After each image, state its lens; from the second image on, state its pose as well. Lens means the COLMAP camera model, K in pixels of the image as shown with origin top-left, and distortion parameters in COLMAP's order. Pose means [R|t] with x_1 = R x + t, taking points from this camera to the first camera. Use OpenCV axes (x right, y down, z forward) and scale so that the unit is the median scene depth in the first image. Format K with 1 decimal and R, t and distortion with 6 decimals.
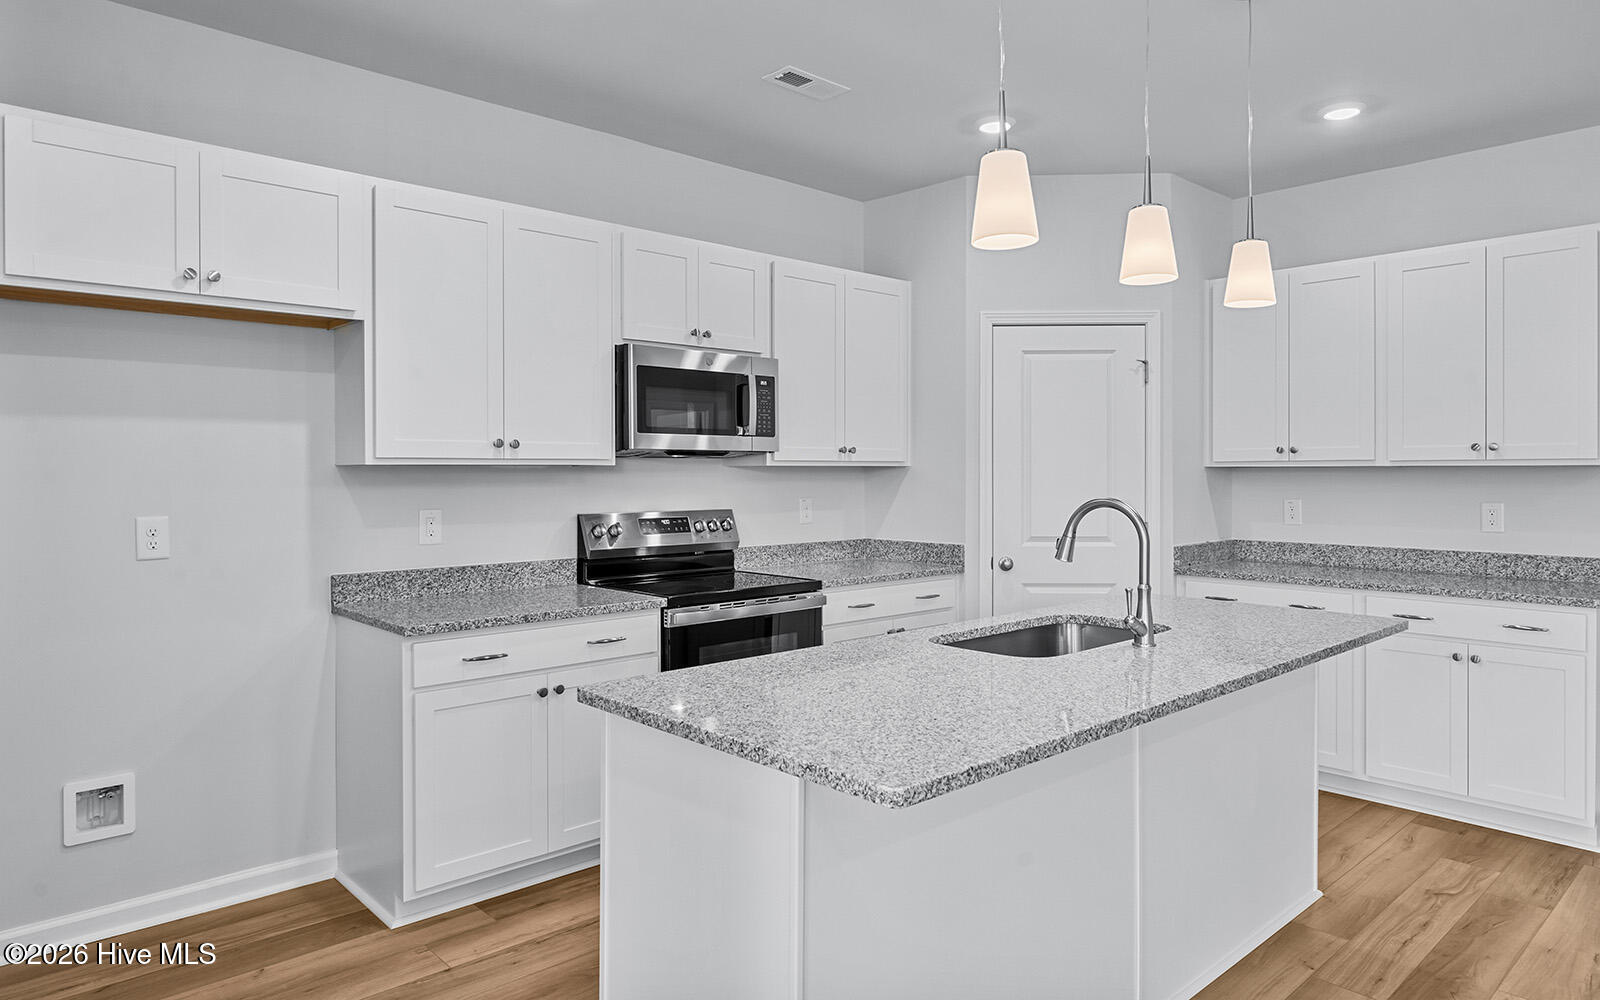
lens RADIAL K [[979.0, 0, 801.4], [0, 979.0, 494.0], [0, 0, 1]] dist [0.005933, -0.000049]
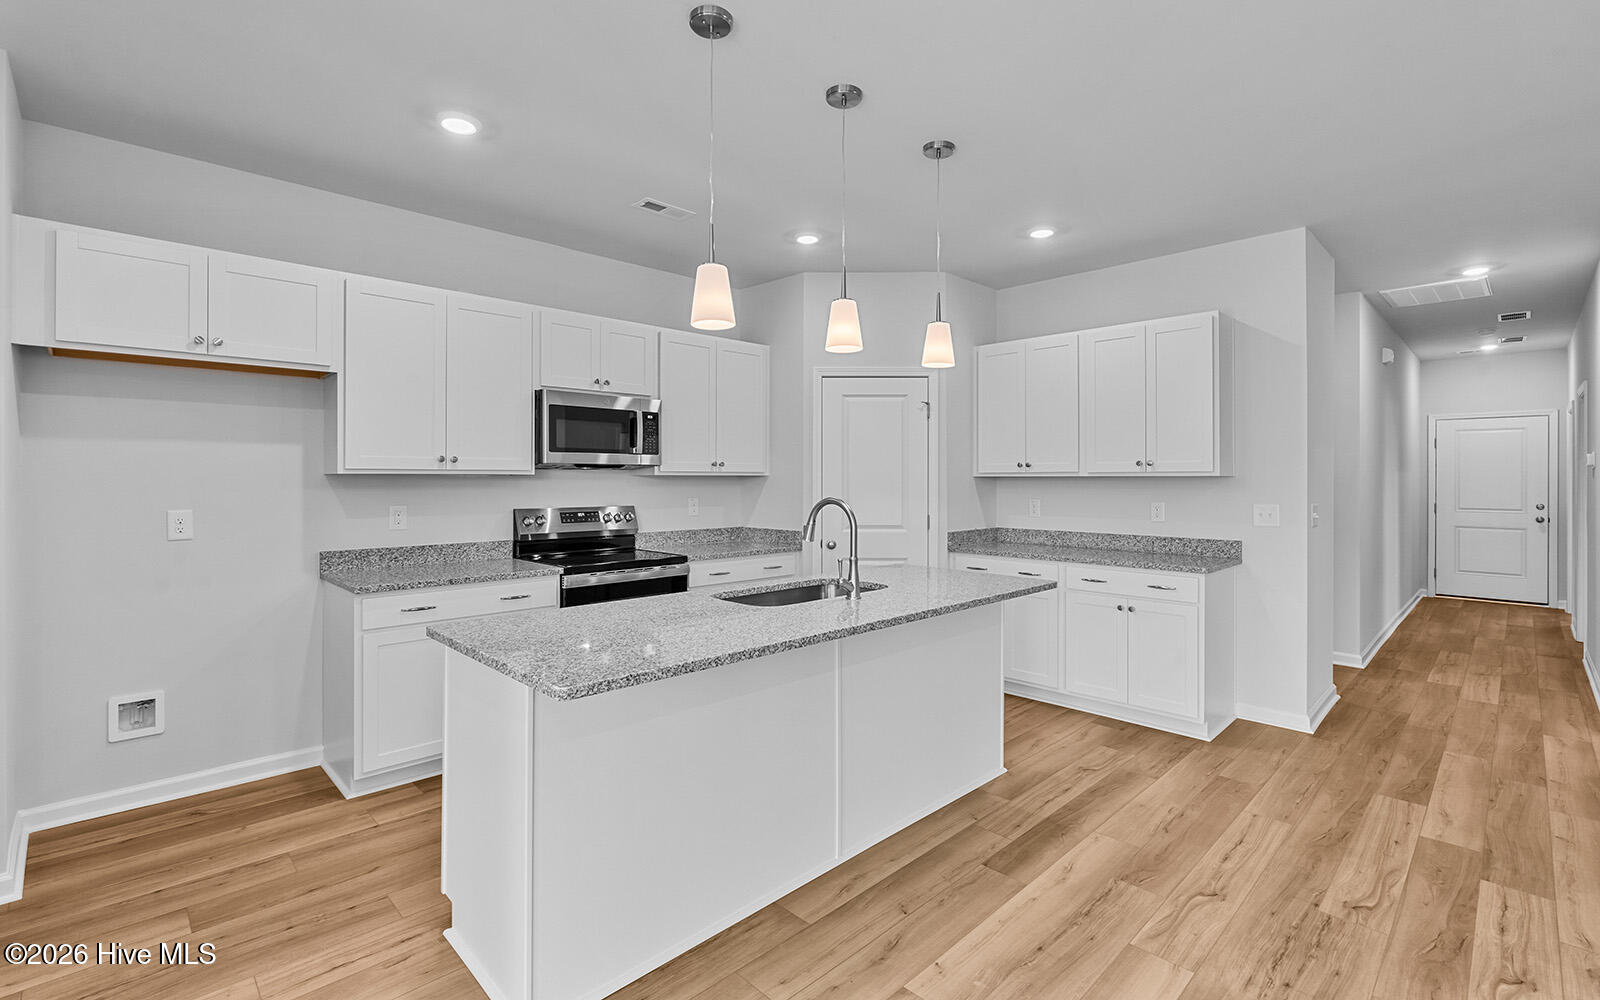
lens RADIAL K [[713.1, 0, 798.4], [0, 713.1, 489.8], [0, 0, 1]] dist [0.000434, 0.000778]
pose [[0.999686, 0.001690, 0.025012, 0.182445], [-0.001484, 0.999965, -0.008276, 0.000944], [-0.025025, 0.008236, 0.999653, -0.048819]]
